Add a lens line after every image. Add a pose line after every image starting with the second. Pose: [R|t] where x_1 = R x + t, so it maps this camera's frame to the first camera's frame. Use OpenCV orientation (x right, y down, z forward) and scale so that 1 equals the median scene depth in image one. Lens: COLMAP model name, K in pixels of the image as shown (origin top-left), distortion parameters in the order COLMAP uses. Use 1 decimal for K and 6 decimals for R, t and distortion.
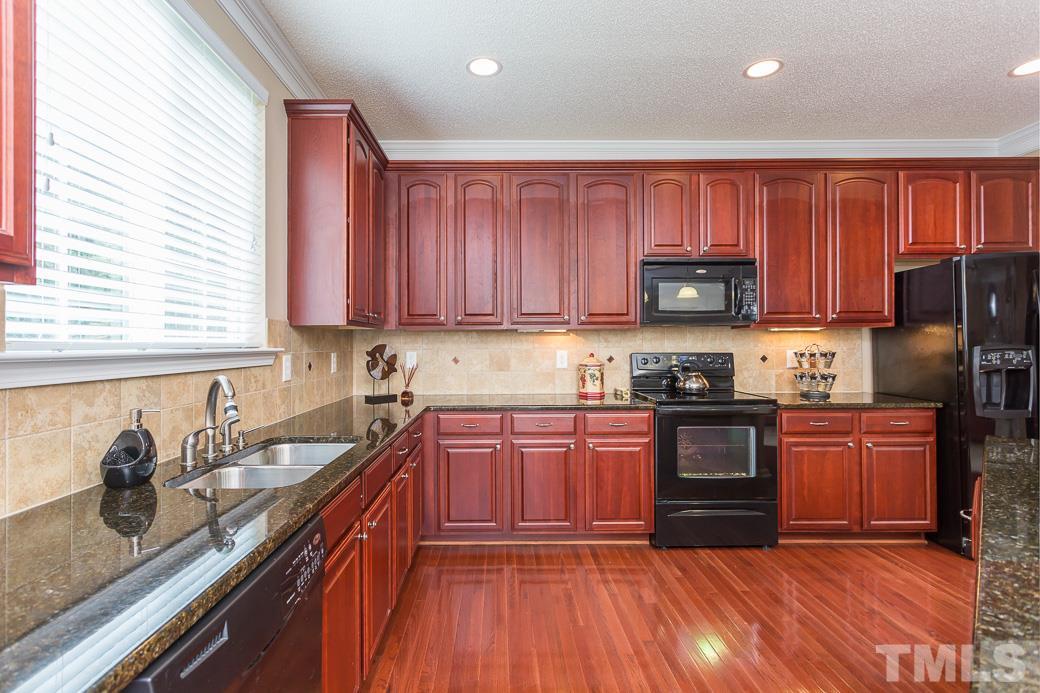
lens RADIAL K [[499.6, 0, 477.9], [0, 499.6, 345.3], [0, 0, 1]] dist [0.000649, 0.000161]
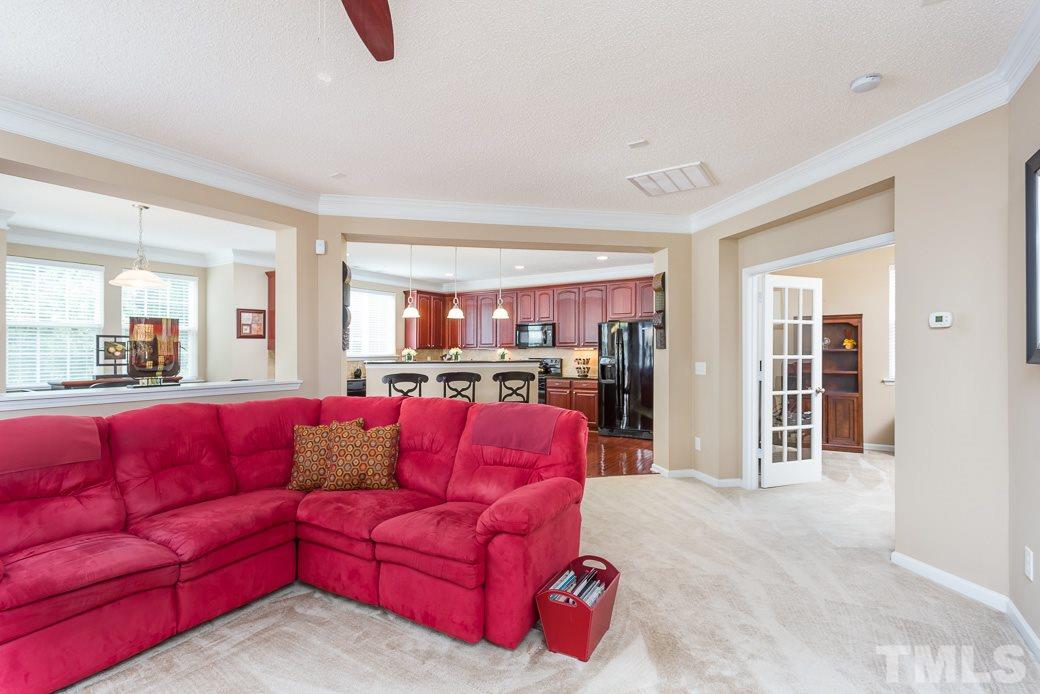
lens RADIAL K [[499.7, 0, 520.0], [0, 499.7, 347.0], [0, 0, 1]] dist [0.001787, 0.001117]
pose [[0.845544, -0.006688, -0.533864, 1.984202], [0.000171, 0.999925, -0.012255, -0.013787], [0.533906, 0.010271, 0.845481, -1.478801]]
